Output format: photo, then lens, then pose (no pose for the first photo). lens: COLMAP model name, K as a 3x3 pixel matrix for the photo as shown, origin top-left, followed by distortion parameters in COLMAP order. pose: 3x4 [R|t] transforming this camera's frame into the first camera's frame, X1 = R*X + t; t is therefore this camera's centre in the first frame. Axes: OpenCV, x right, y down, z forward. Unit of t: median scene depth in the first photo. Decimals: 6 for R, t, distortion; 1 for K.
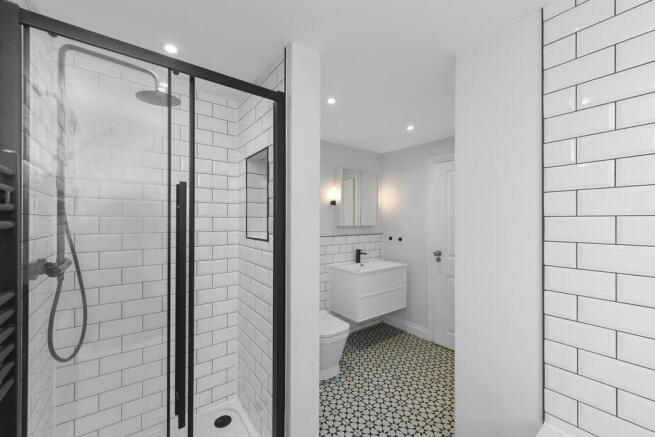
lens RADIAL K [[259.9, 0, 326.0], [0, 259.9, 219.0], [0, 0, 1]] dist [-0.000196, -0.000032]
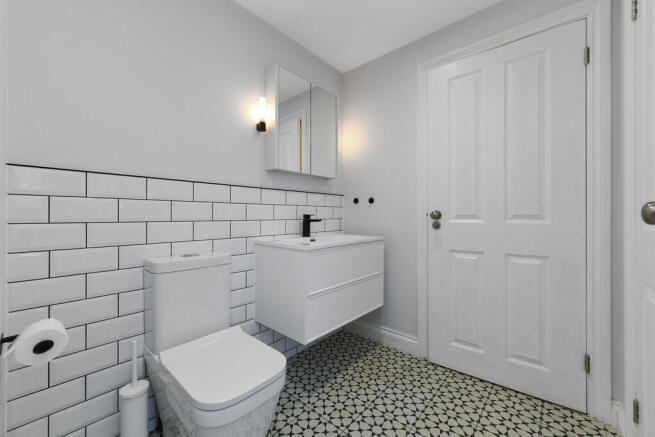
lens RADIAL K [[259.9, 0, 329.3], [0, 259.9, 216.1], [0, 0, 1]] dist [-0.000196, -0.000032]
pose [[0.978775, -0.002136, 0.204926, 0.054764], [0.001457, 0.999993, 0.003460, 0.122936], [-0.204931, -0.003088, 0.978771, 0.419211]]
